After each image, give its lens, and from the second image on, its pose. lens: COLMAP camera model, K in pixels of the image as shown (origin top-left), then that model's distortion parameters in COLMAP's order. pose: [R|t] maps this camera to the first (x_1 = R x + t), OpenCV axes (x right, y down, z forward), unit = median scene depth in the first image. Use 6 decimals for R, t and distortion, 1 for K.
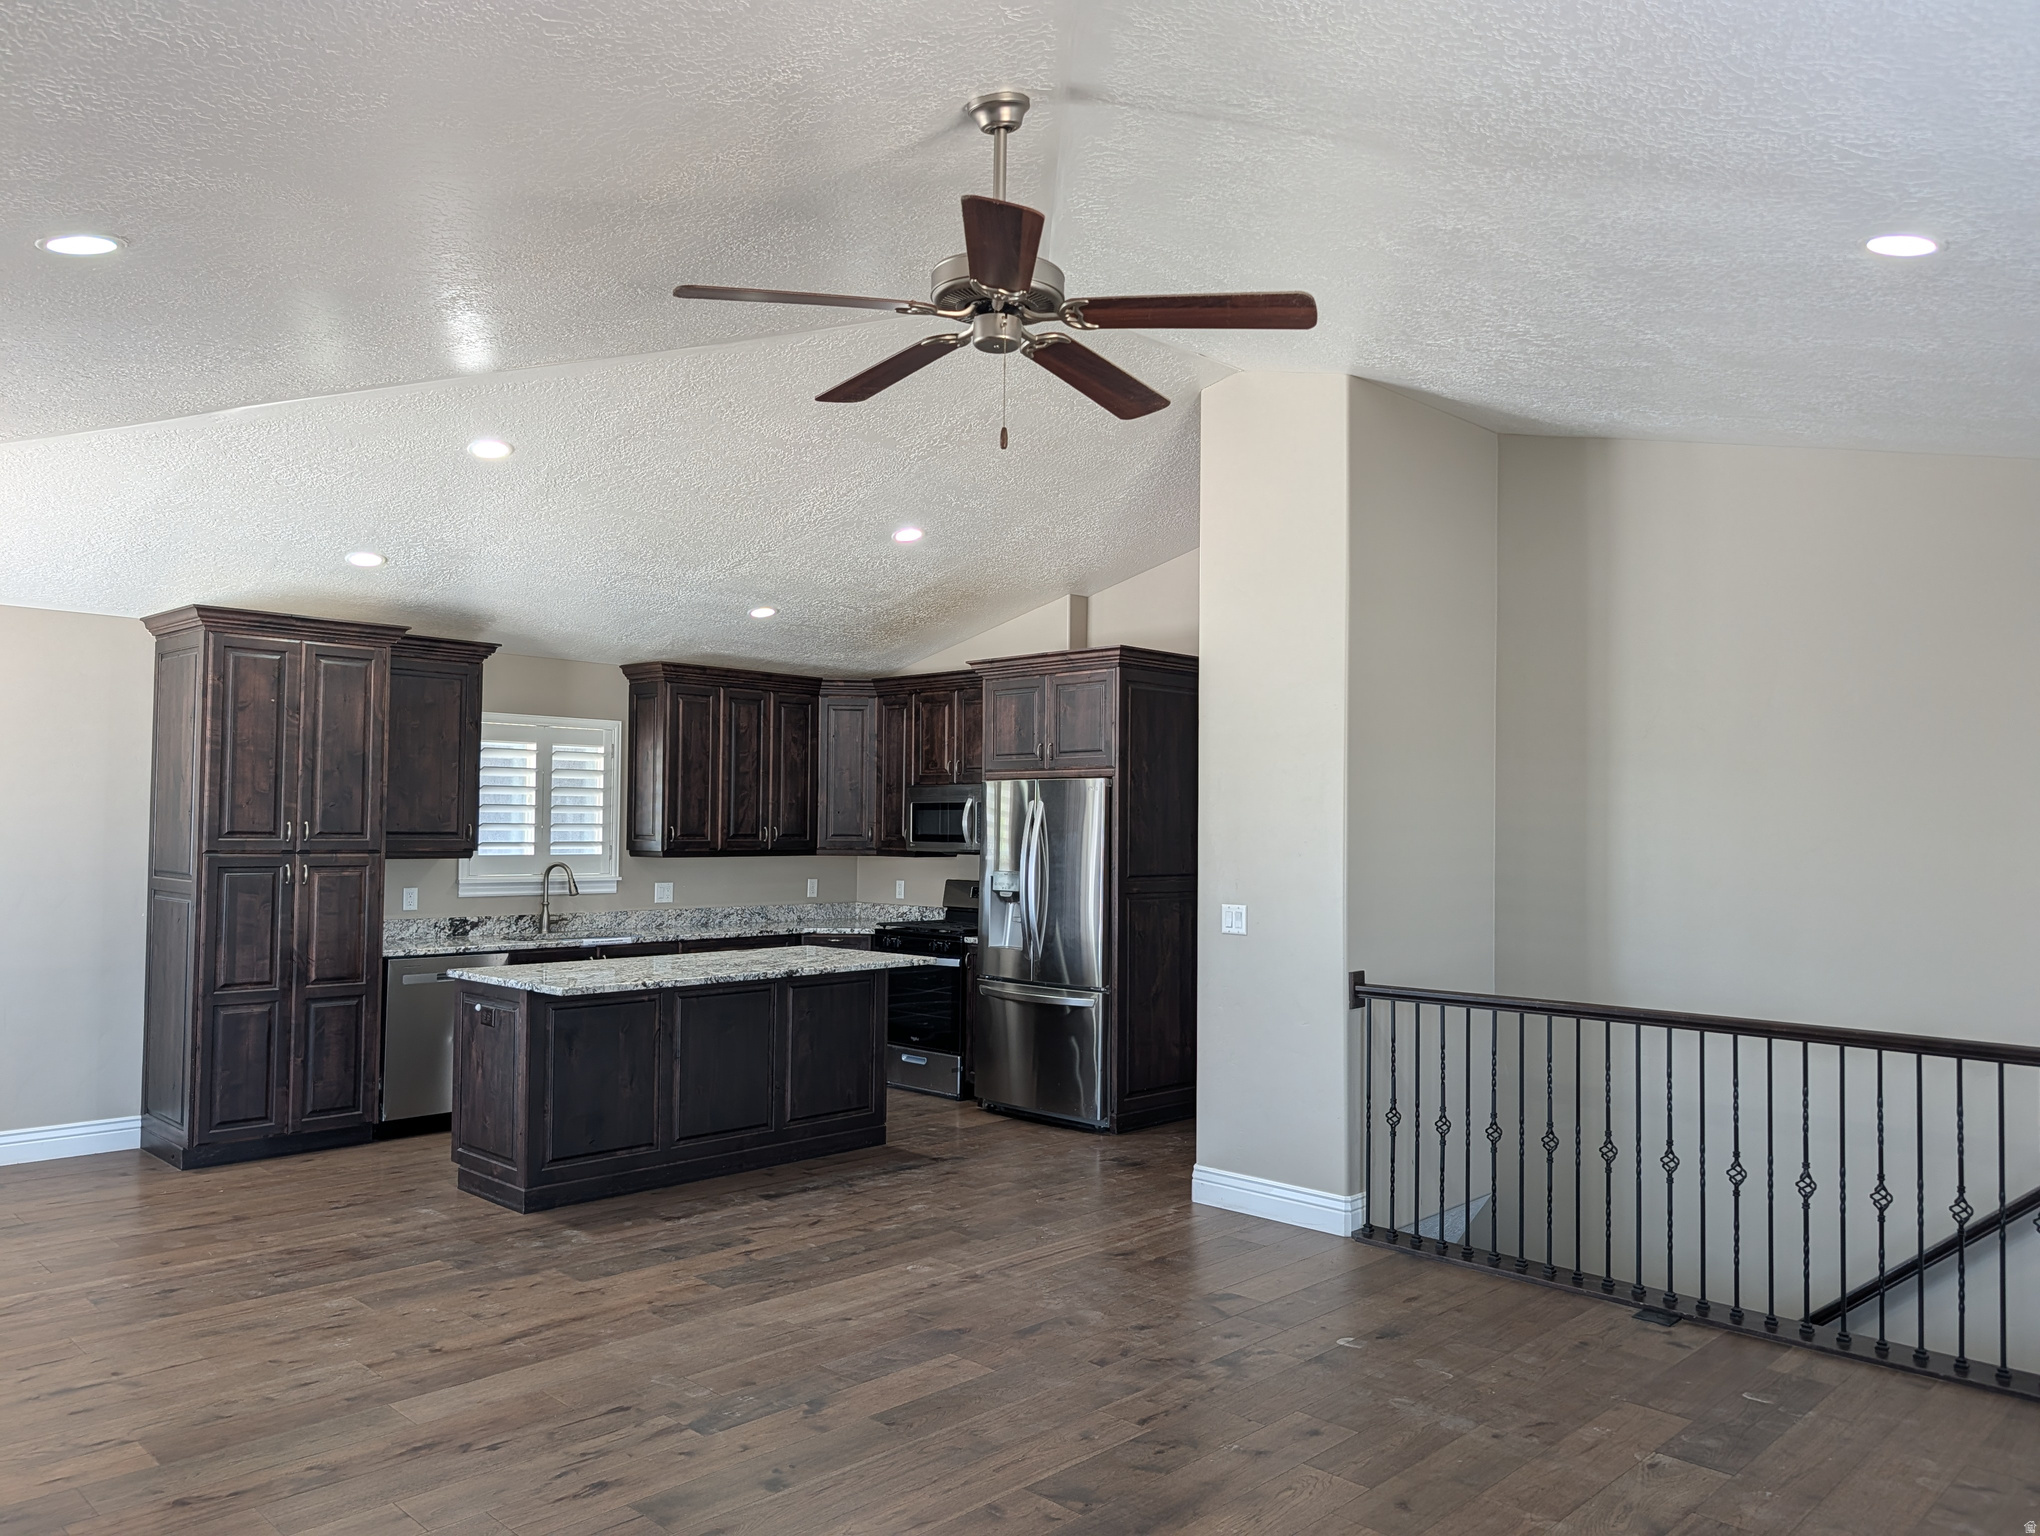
lens RADIAL K [[1468.8, 0, 1043.5], [0, 1468.8, 789.9], [0, 0, 1]] dist [0.028740, -0.026082]
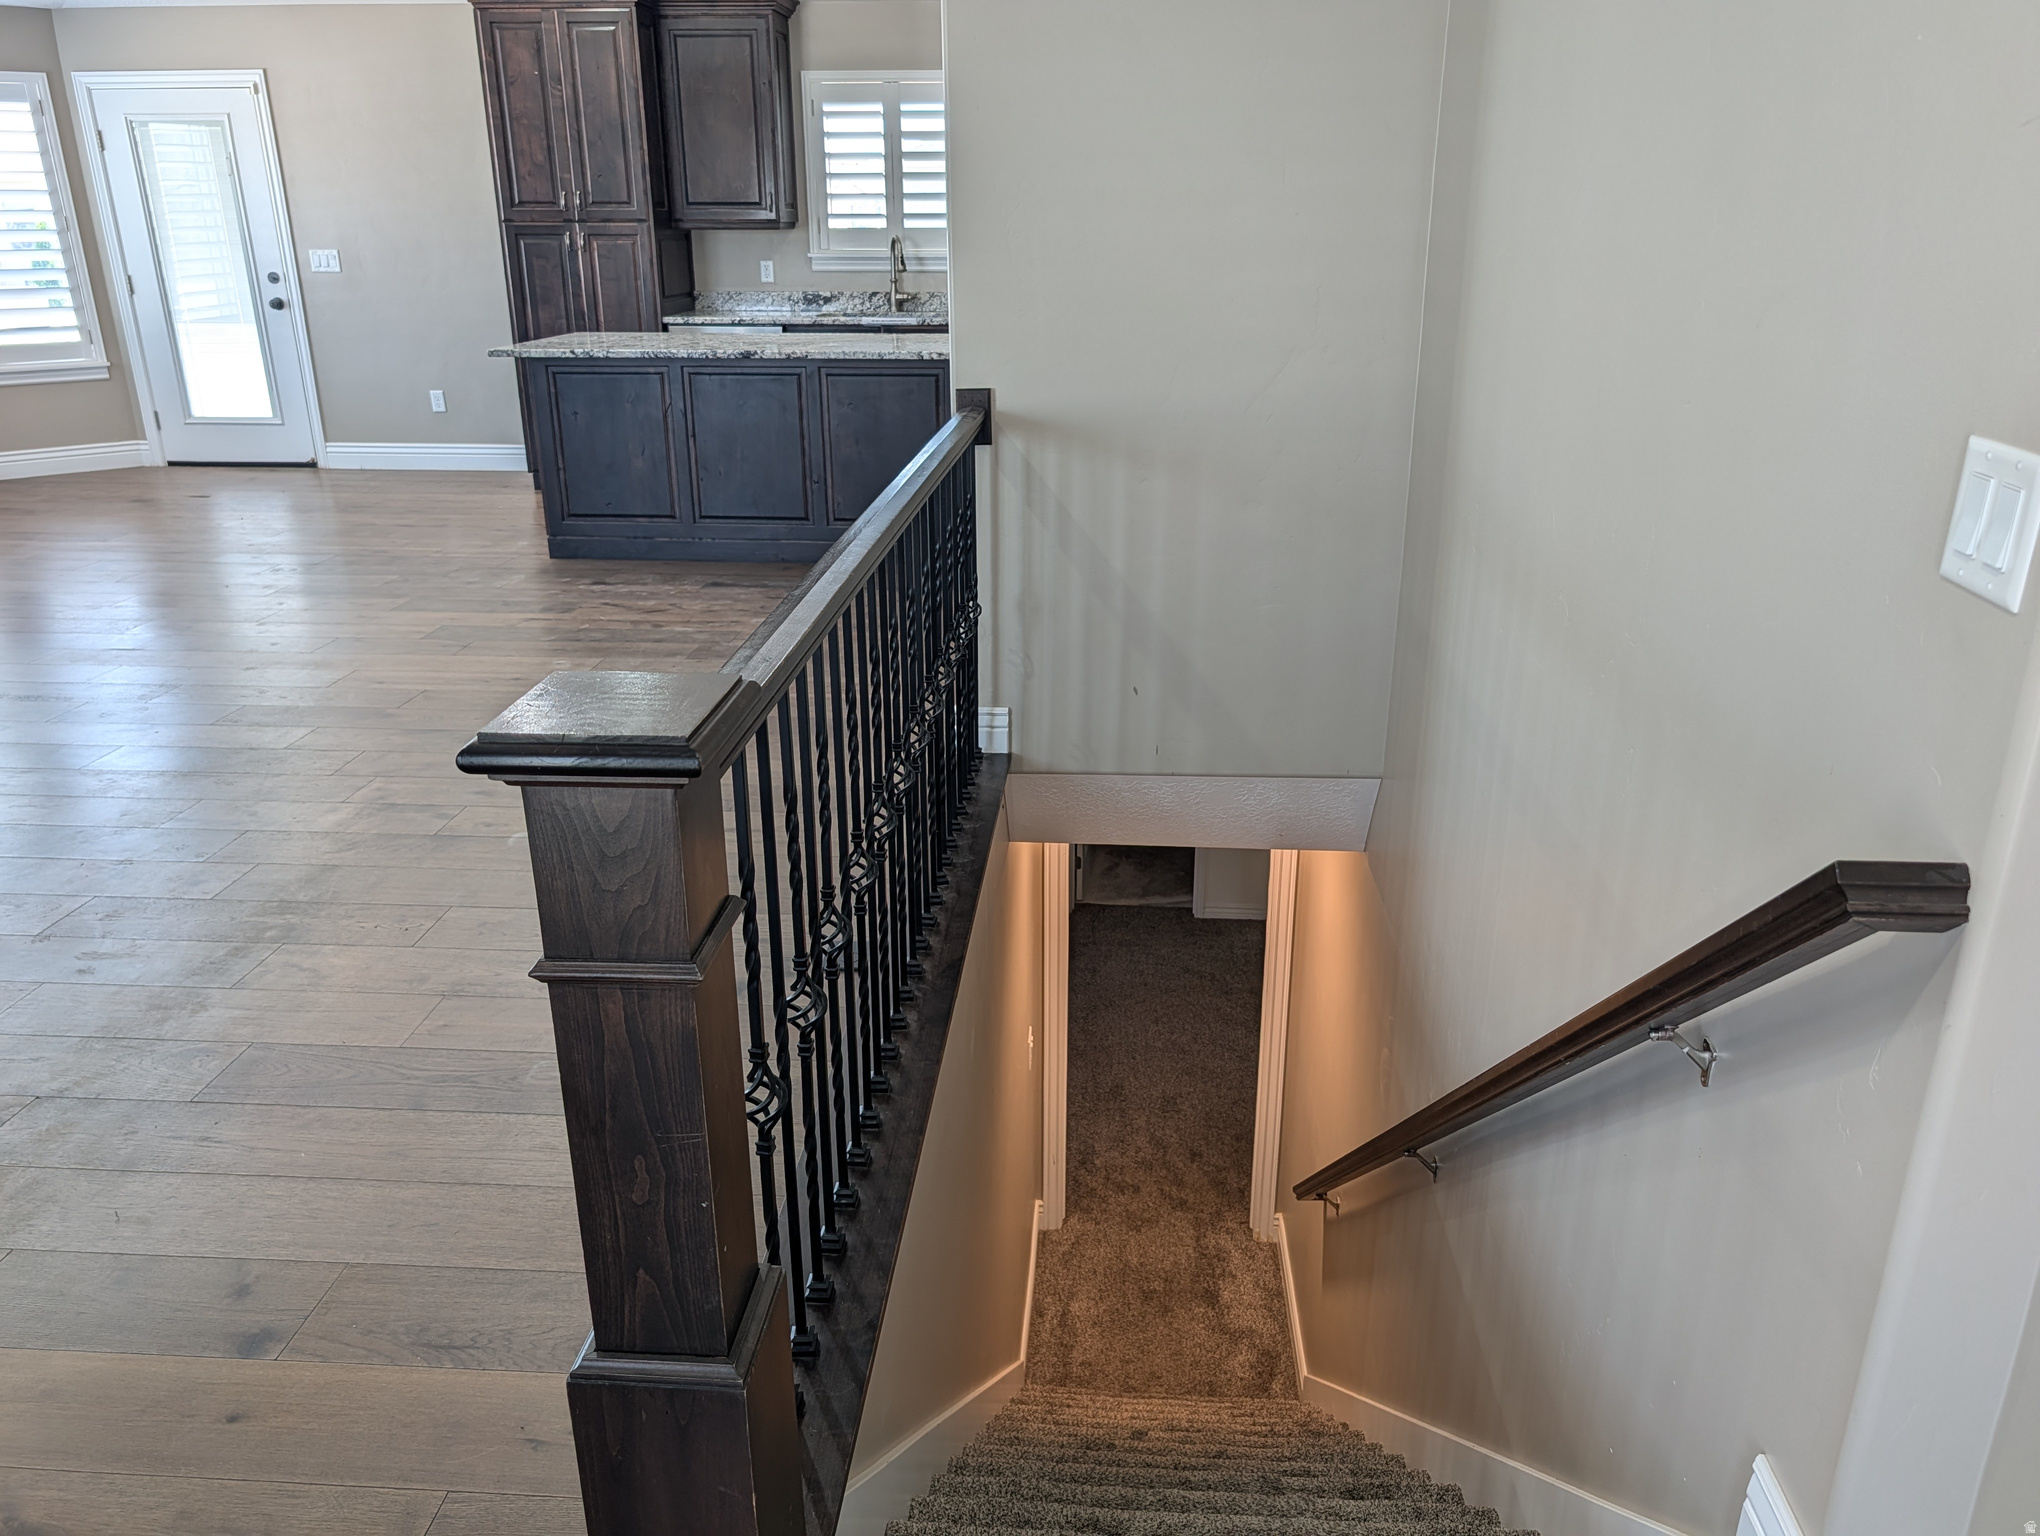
lens RADIAL K [[1468.8, 0, 1026.1], [0, 1468.8, 761.3], [0, 0, 1]] dist [0.028740, -0.026082]
pose [[0.650405, 0.251281, -0.716820, 0.514885], [0.027580, 0.935262, 0.352880, 0.032904], [0.759086, -0.249284, 0.601369, 0.398734]]
